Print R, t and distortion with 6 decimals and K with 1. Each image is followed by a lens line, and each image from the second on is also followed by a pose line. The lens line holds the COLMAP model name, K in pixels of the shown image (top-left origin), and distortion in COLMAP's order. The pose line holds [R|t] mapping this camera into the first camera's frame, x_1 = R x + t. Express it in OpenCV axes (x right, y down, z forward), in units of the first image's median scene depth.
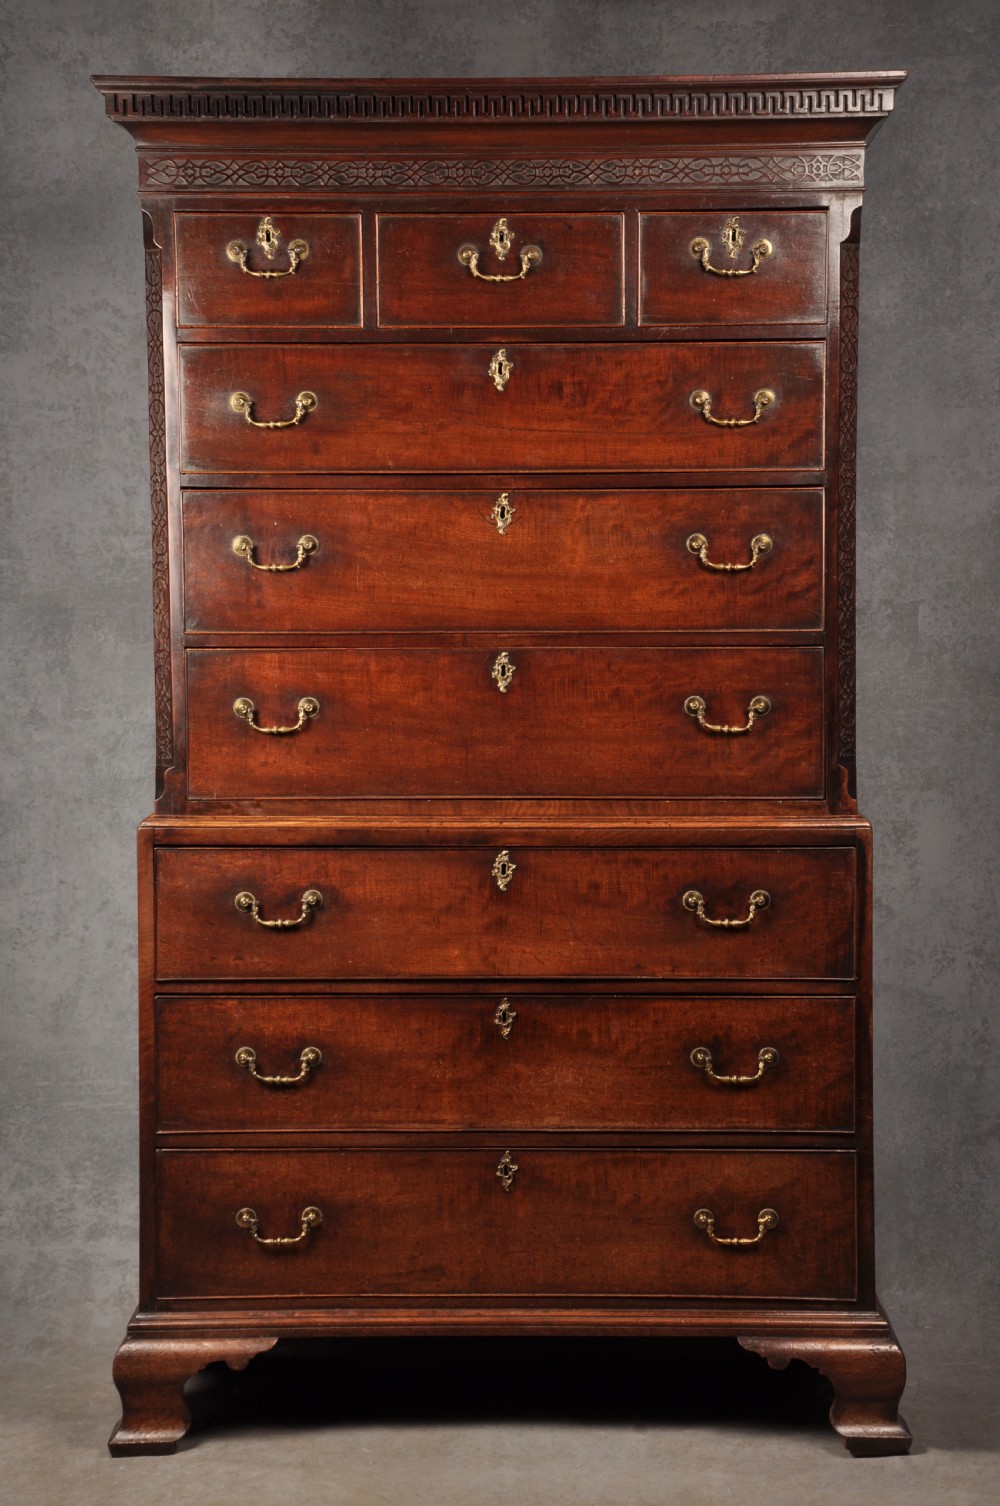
lens RADIAL K [[2560.0, 0, 534.3], [0, 2560.0, 755.2], [0, 0, 1]] dist [0.241803, 0.000000]
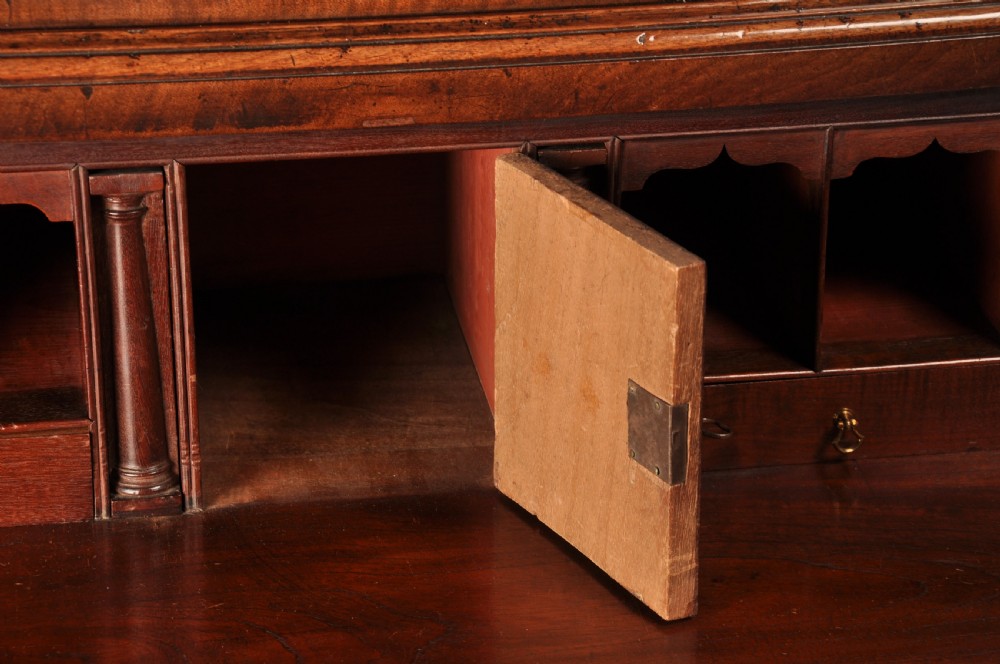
lens RADIAL K [[2920.5, 0, 501.5], [0, 2920.5, 337.8], [0, 0, 1]] dist [0.711403, 0.000000]
pose [[0.985800, -0.069029, 0.153080, -0.048364], [0.014254, 0.942710, 0.333308, -0.053178], [-0.167318, -0.326393, 0.930308, 0.679474]]
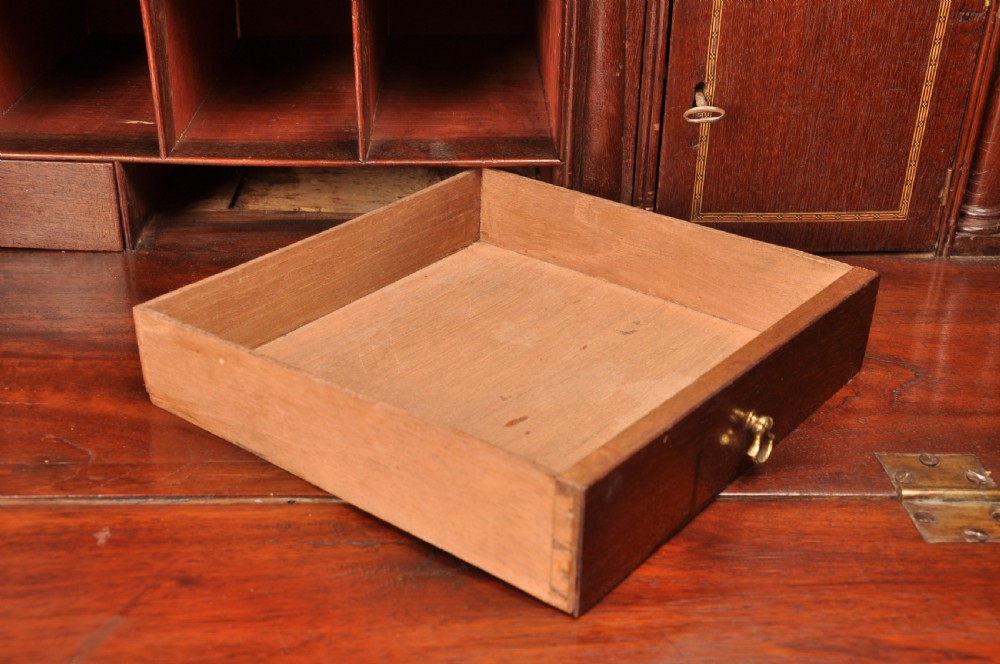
lens RADIAL K [[1192.6, 0, 498.1], [0, 1192.6, 340.3], [0, 0, 1]] dist [0.033003, 0.000000]
pose [[0.999040, -0.003189, 0.043689, -0.058100], [-0.013413, 0.927175, 0.374388, 0.035038], [-0.041702, -0.374614, 0.926243, 0.857296]]
